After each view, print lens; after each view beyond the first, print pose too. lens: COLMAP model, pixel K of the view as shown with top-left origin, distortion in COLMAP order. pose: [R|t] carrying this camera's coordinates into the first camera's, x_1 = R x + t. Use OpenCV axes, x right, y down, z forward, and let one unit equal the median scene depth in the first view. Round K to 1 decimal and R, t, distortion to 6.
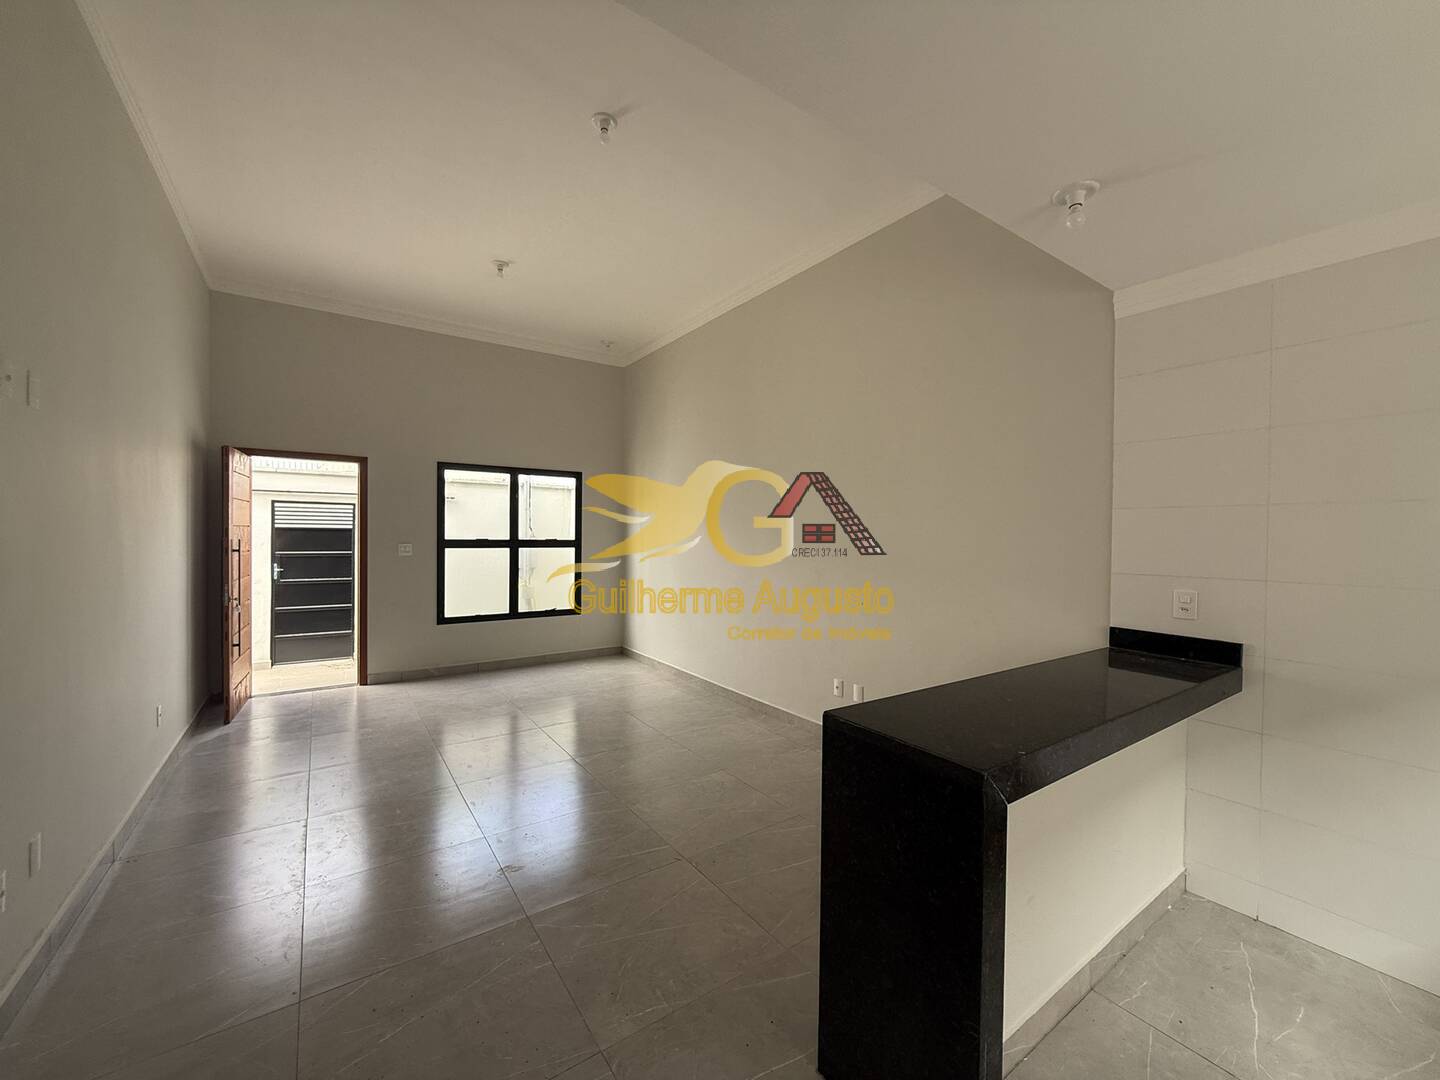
lens RADIAL K [[575.5, 0, 695.6], [0, 575.5, 541.0], [0, 0, 1]] dist [-0.001709, -0.000231]
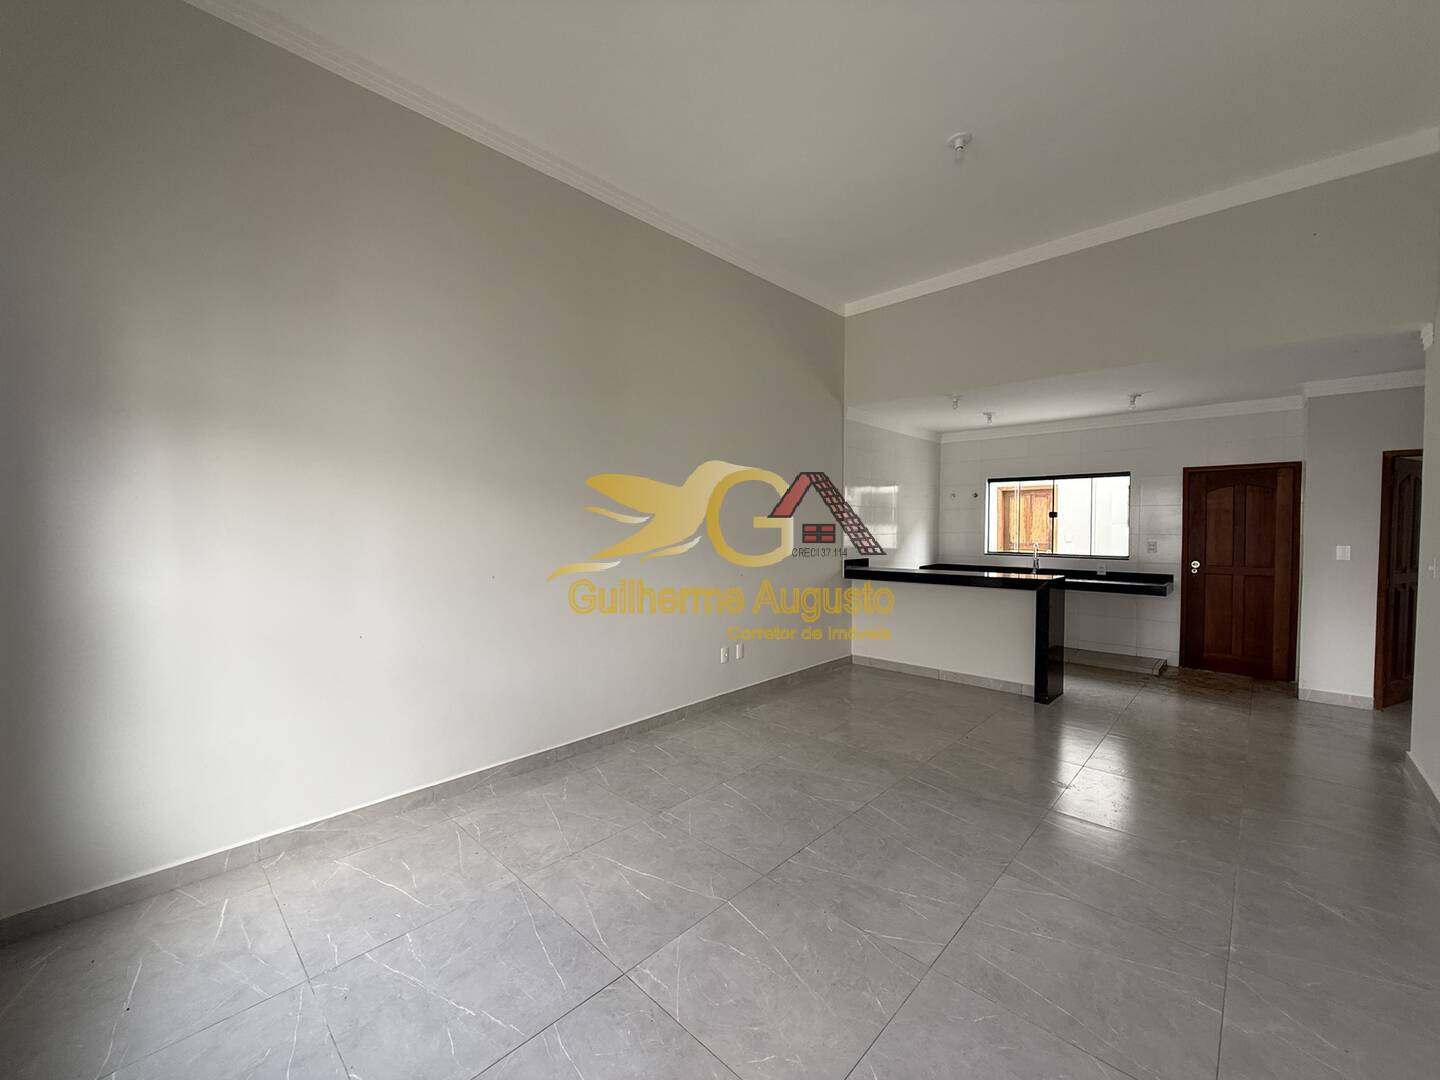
lens RADIAL K [[575.5, 0, 695.6], [0, 575.5, 541.0], [0, 0, 1]] dist [-0.001709, -0.000231]
pose [[-0.210367, -0.047185, 0.976483, -0.787943], [0.000950, 0.998824, 0.048469, -0.041891], [-0.977622, 0.011124, -0.210074, 1.152497]]
